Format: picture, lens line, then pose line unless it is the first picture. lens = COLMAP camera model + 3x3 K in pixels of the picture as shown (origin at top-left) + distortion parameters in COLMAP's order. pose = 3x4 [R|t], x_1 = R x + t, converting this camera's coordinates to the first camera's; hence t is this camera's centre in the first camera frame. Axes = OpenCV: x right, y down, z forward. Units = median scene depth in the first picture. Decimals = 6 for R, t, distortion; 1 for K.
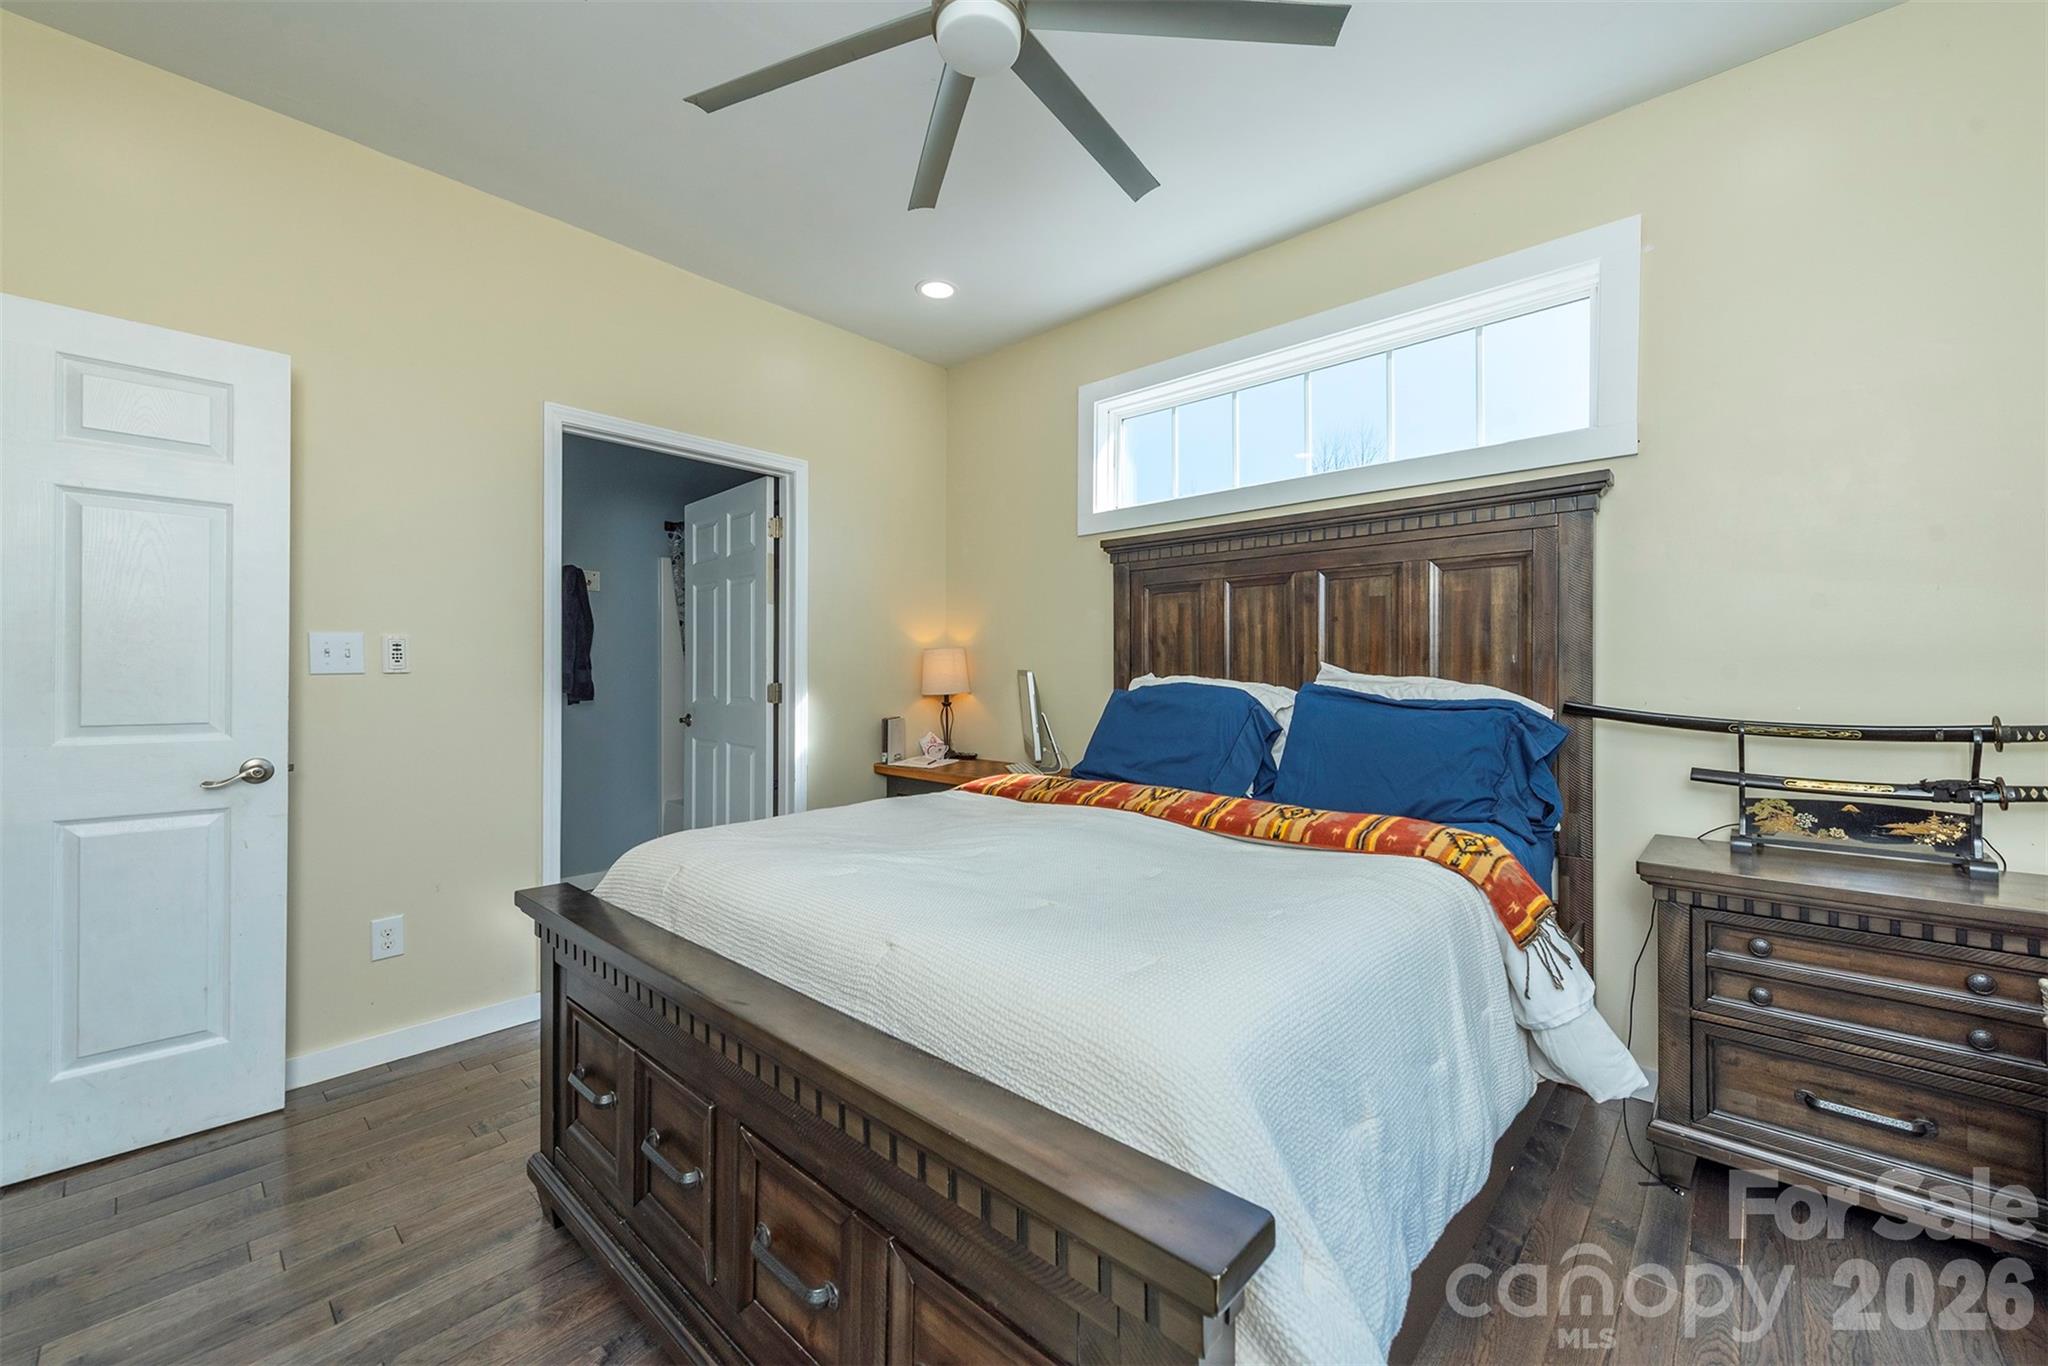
lens RADIAL K [[798.6, 0, 1024.0], [0, 798.6, 683.0], [0, 0, 1]] dist [0.000340, 0.000033]
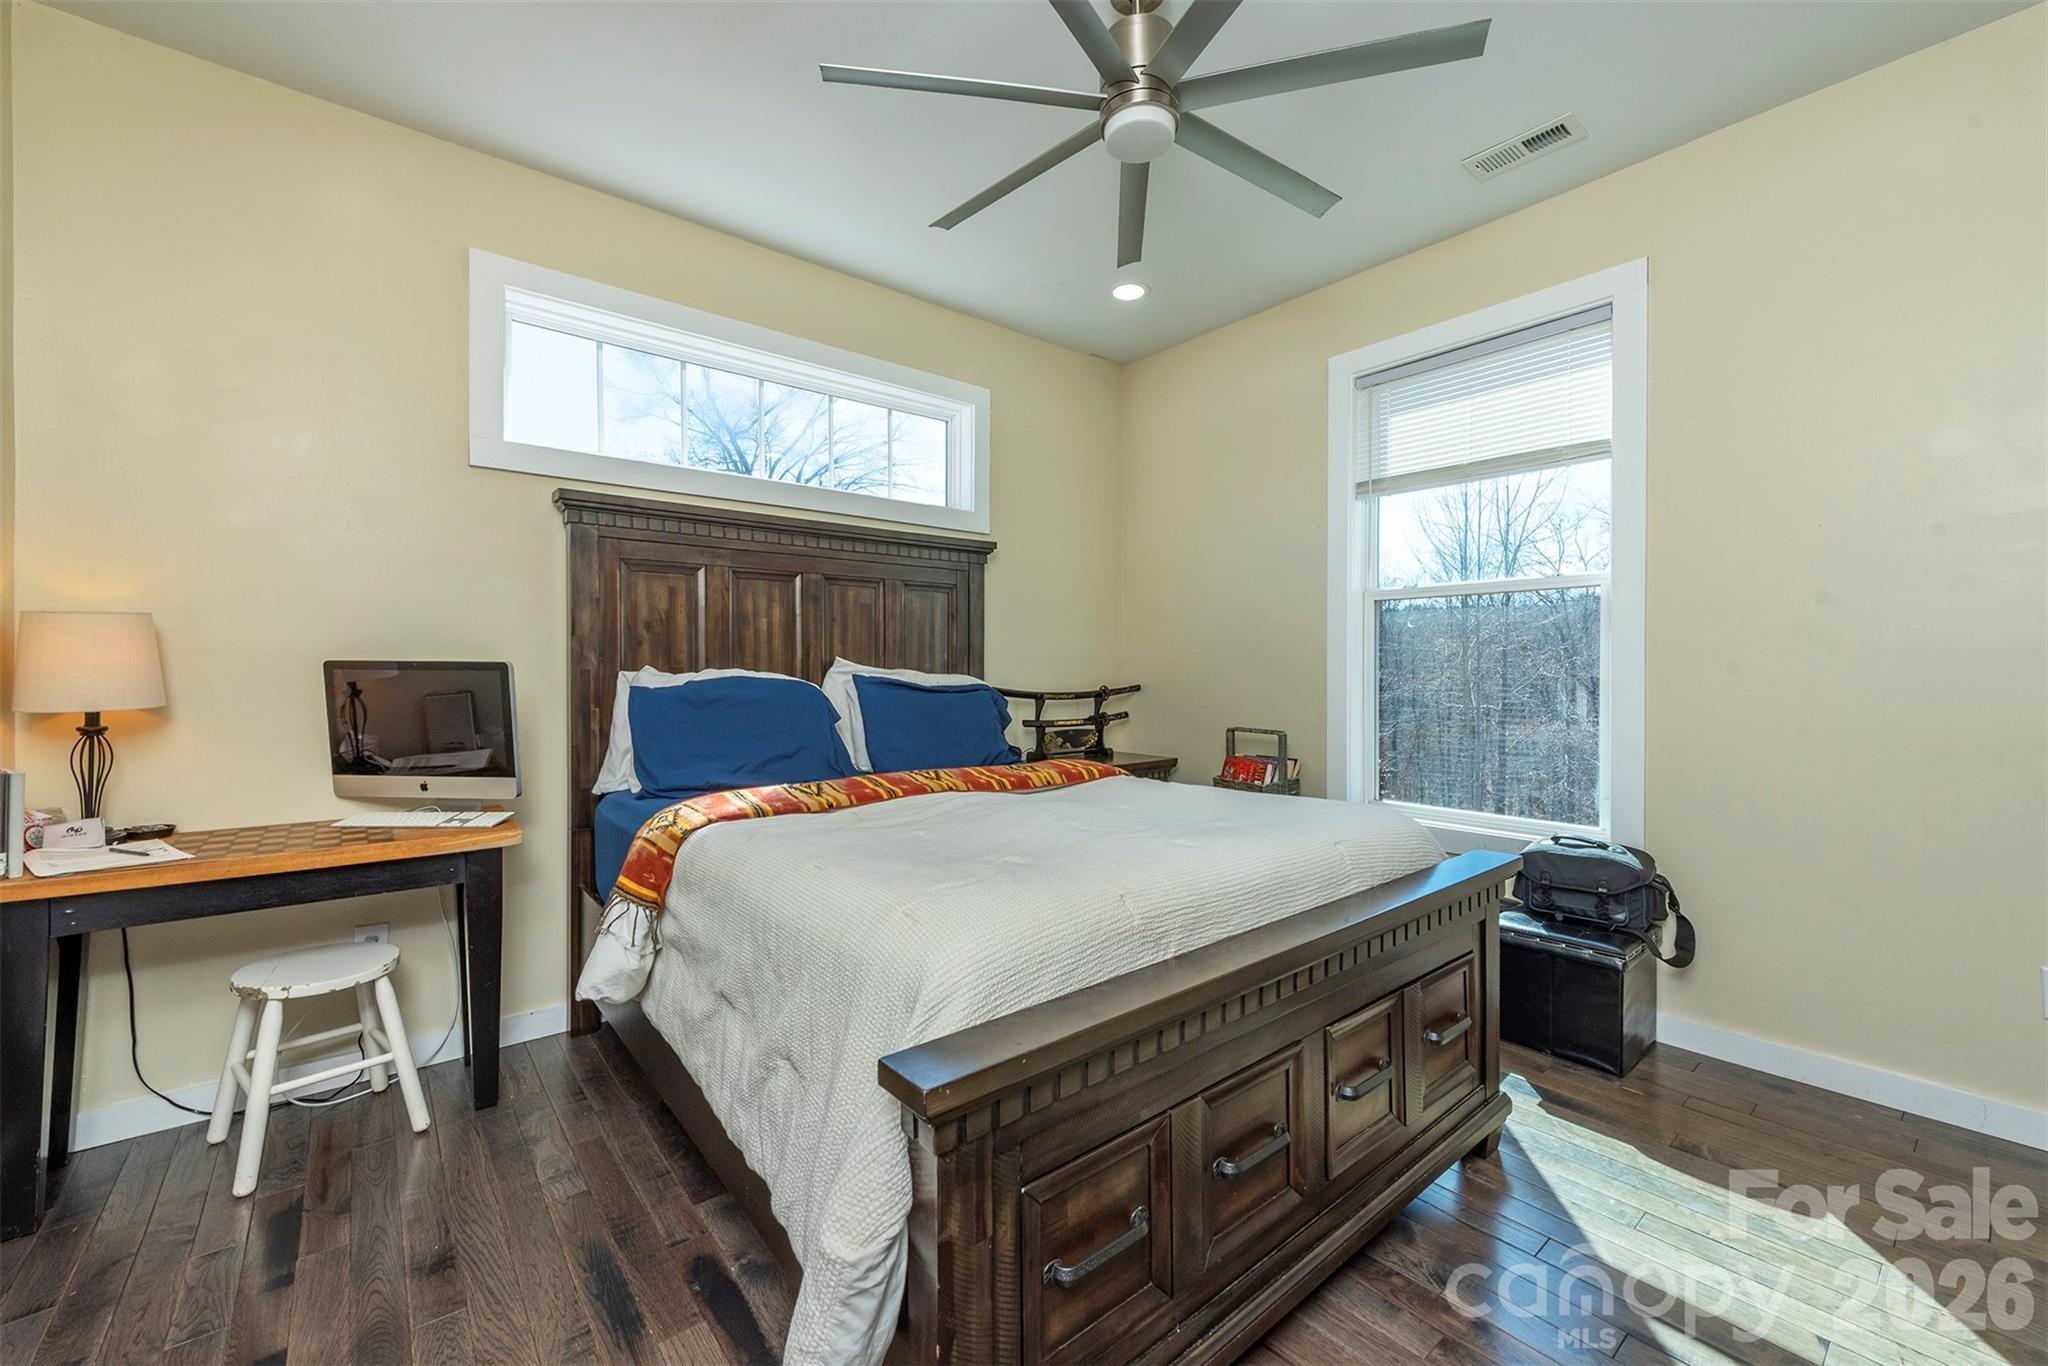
lens RADIAL K [[811.0, 0, 1024.0], [0, 811.0, 683.0], [0, 0, 1]] dist [0.001267, 0.000067]
pose [[0.141657, -0.015621, 0.989793, -0.733643], [0.012950, 0.999819, 0.013926, -0.000960], [-0.989831, 0.010845, 0.141834, 0.572005]]
